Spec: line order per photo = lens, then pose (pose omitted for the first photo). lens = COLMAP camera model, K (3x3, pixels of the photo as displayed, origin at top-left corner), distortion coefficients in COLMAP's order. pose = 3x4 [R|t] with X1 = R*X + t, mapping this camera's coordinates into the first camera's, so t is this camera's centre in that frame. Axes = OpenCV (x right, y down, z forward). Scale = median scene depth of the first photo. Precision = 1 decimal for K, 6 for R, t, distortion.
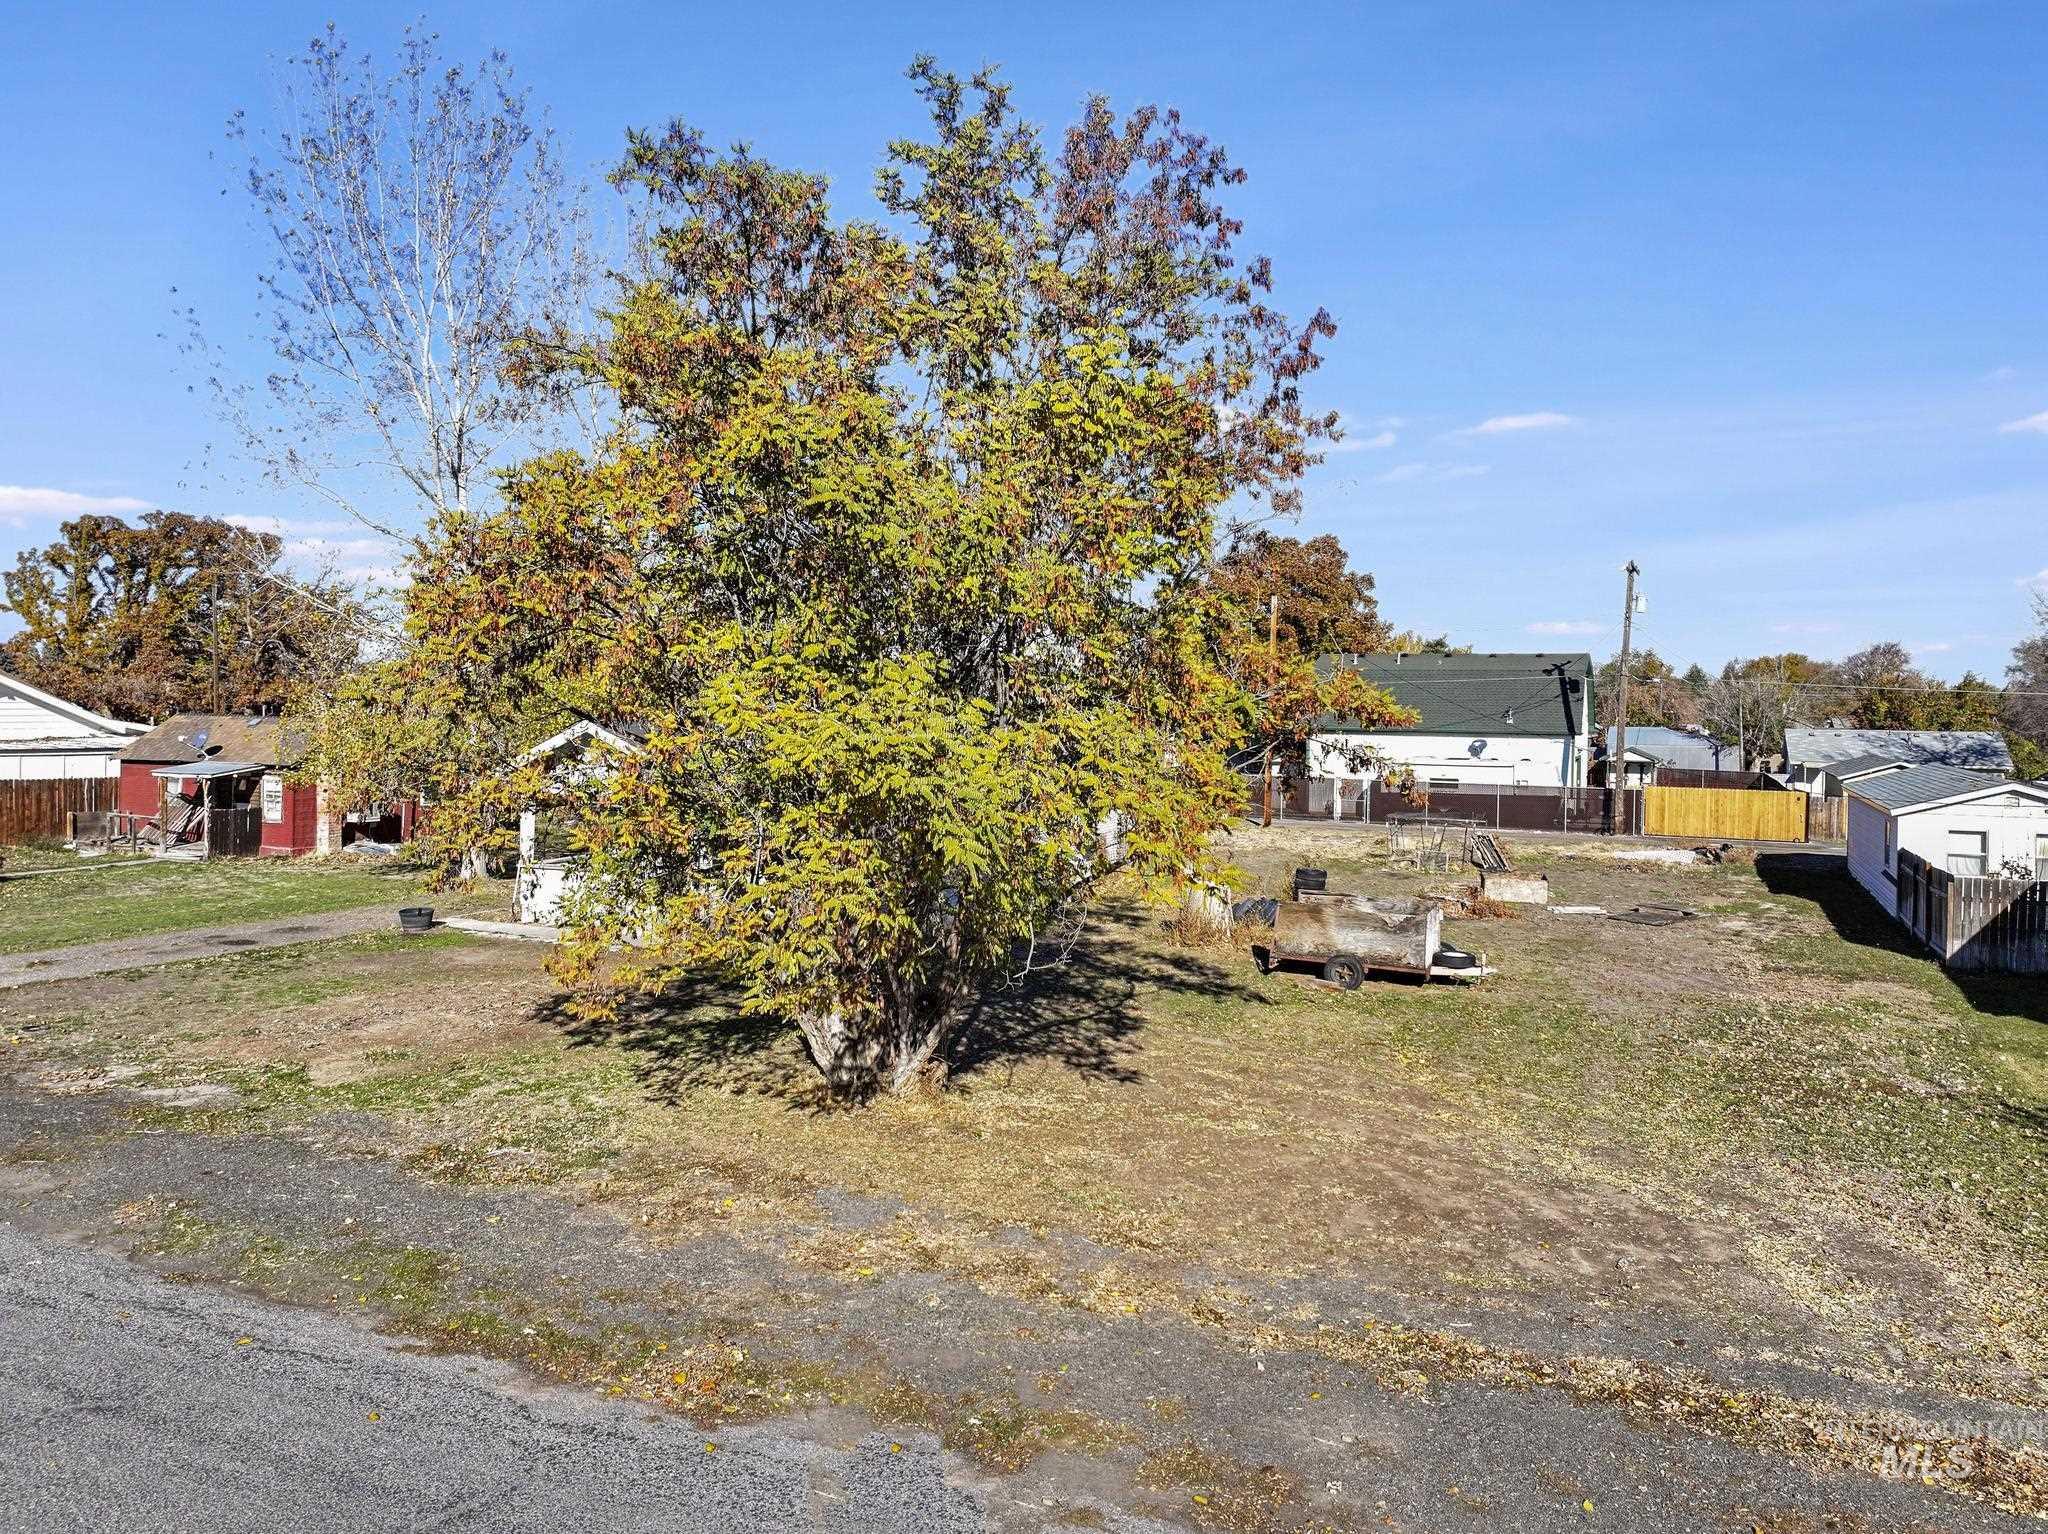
lens RADIAL K [[1447.4, 0, 1024.0], [0, 1447.4, 767.0], [0, 0, 1]] dist [0.004905, 0.003659]
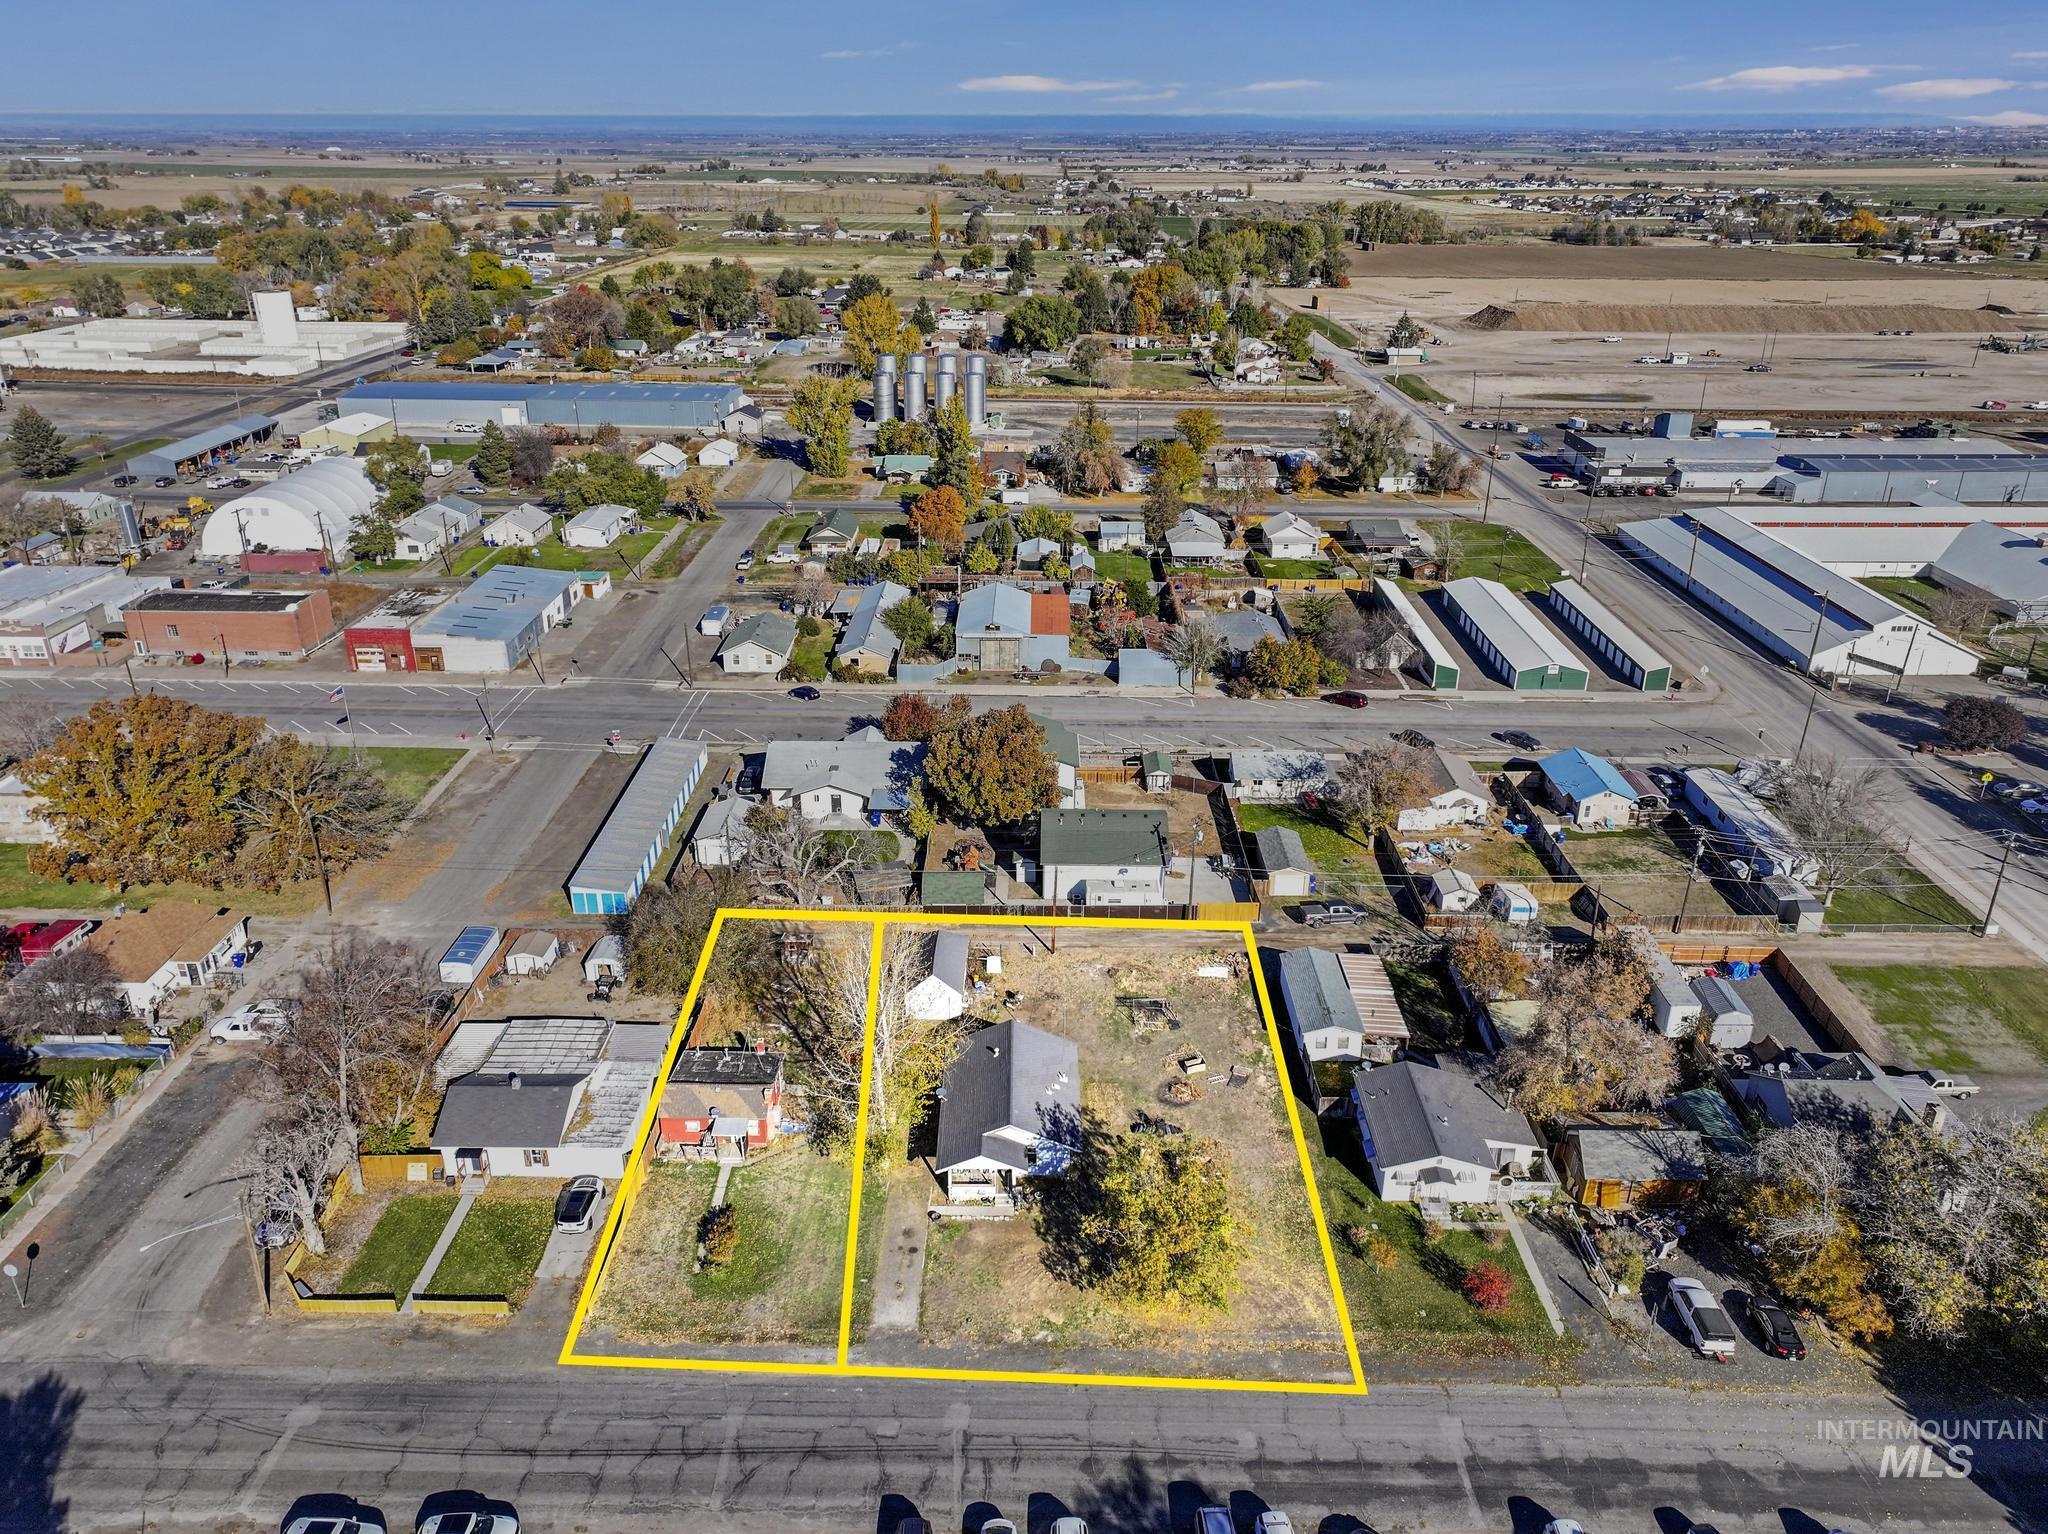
lens RADIAL K [[1447.4, 0, 1024.0], [0, 1447.4, 767.0], [0, 0, 1]] dist [0.004905, 0.003659]
pose [[0.915607, -0.169093, 0.364790, -0.899908], [0.025564, 0.929915, 0.366884, -1.473473], [-0.401261, -0.326596, 0.855759, -1.131559]]
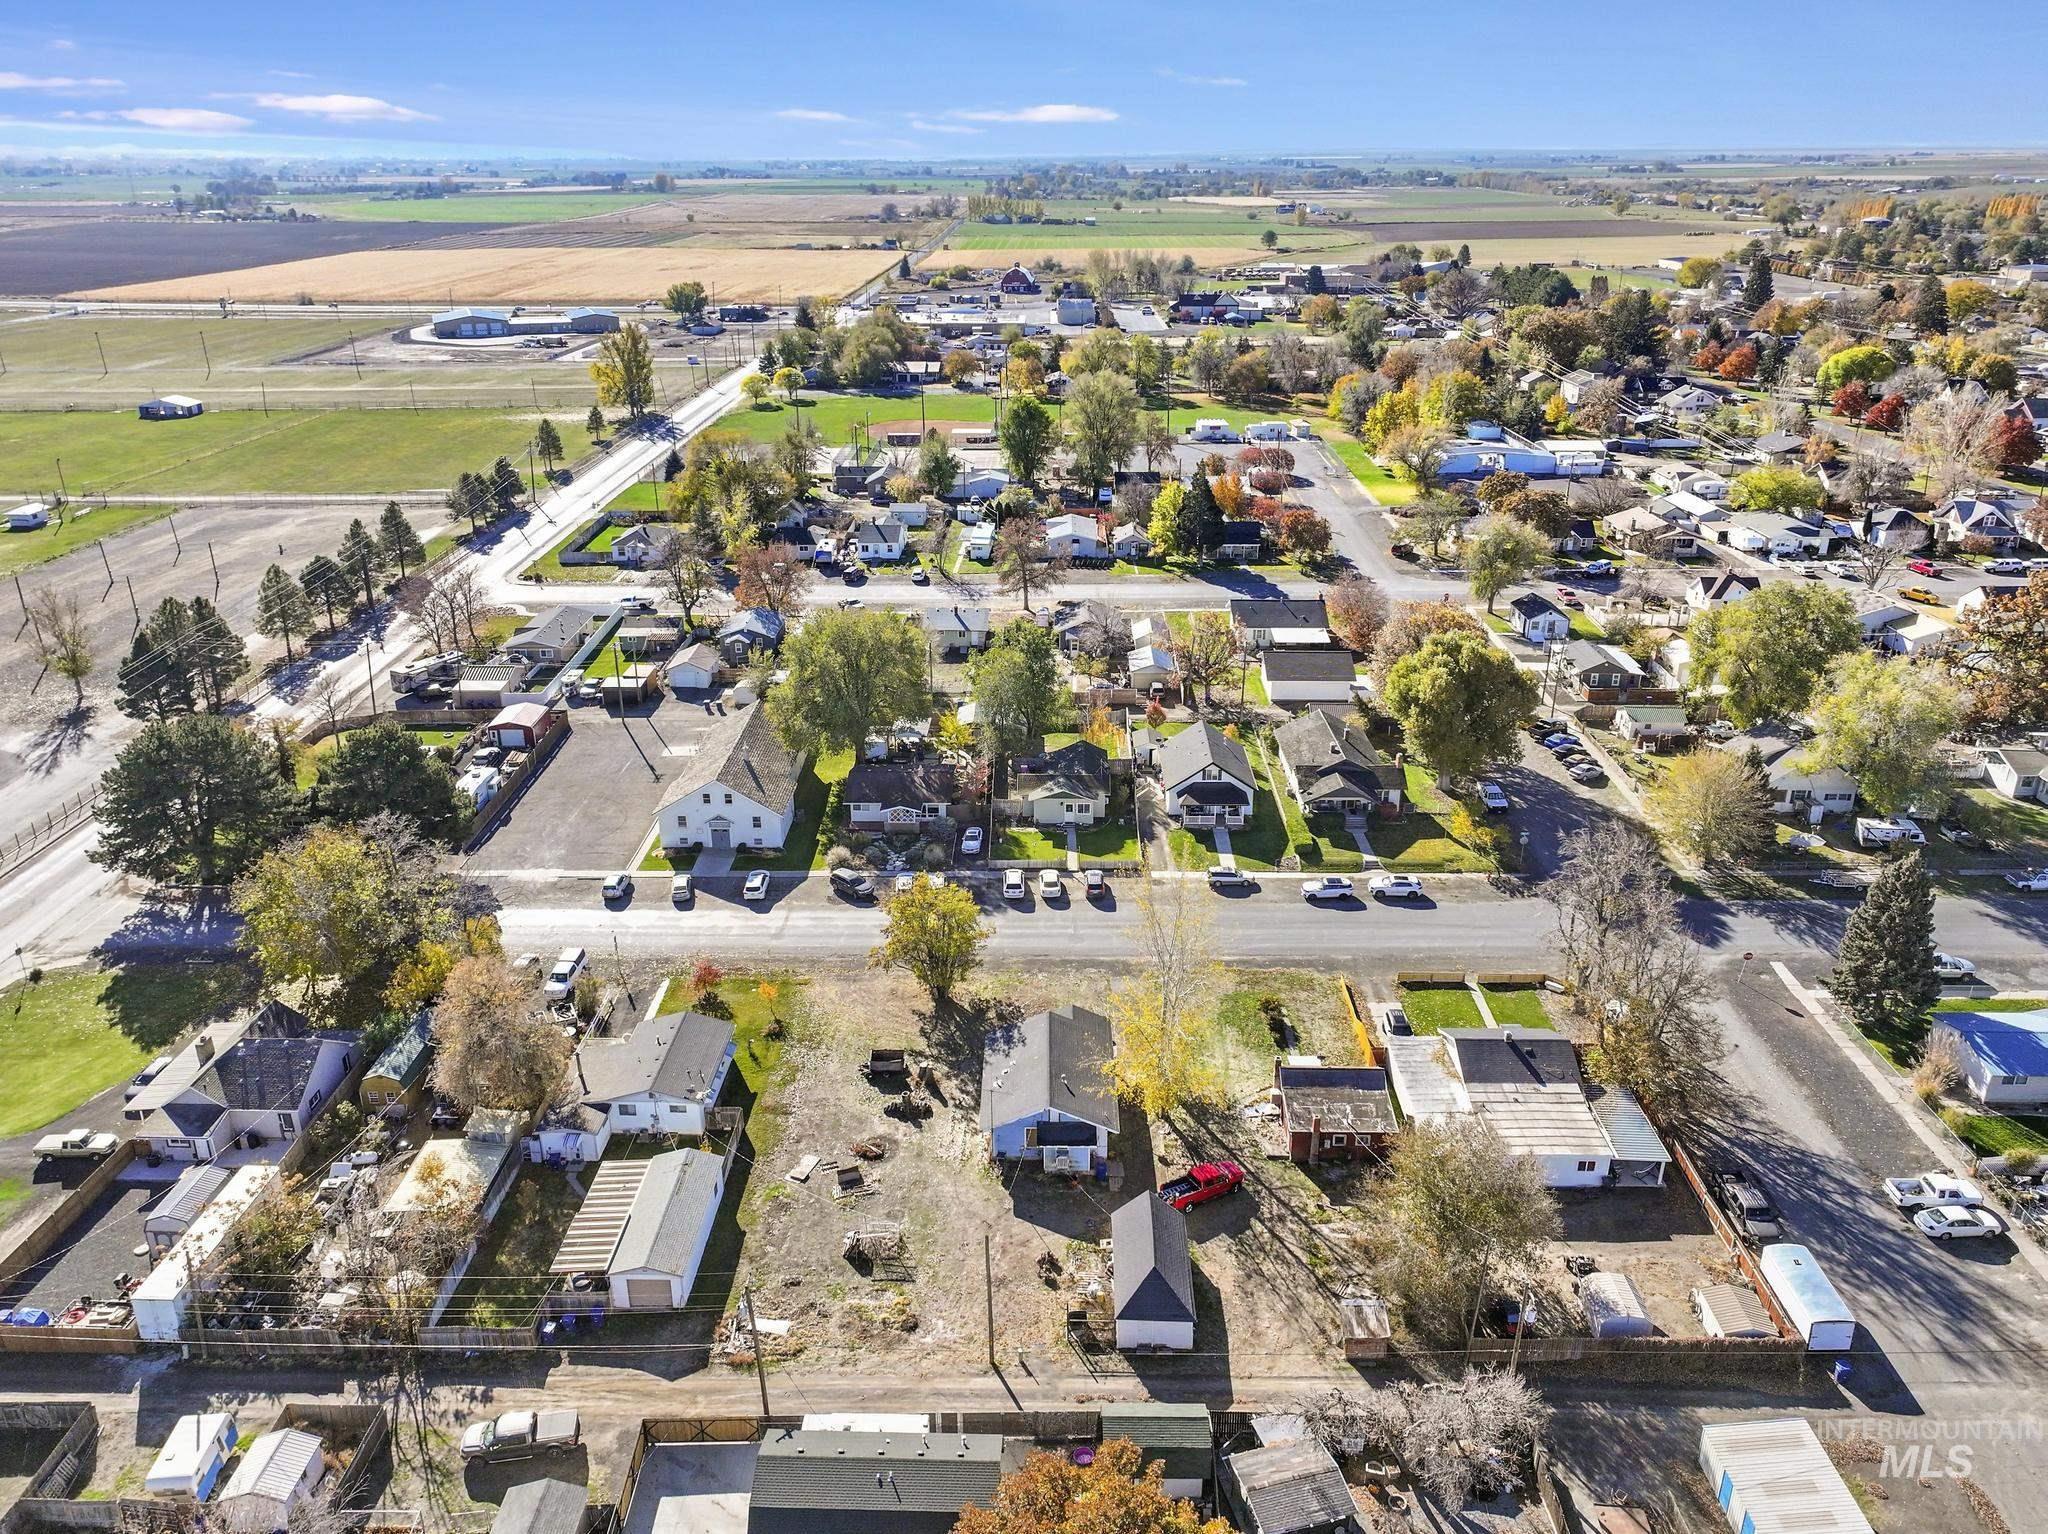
lens RADIAL K [[1447.4, 0, 1024.0], [0, 1447.4, 767.0], [0, 0, 1]] dist [0.004905, 0.003659]
pose [[-0.920027, 0.138447, -0.366583, 0.846837], [-0.028928, 0.908956, 0.415887, -1.617667], [0.390786, 0.393232, -0.832259, 2.836387]]
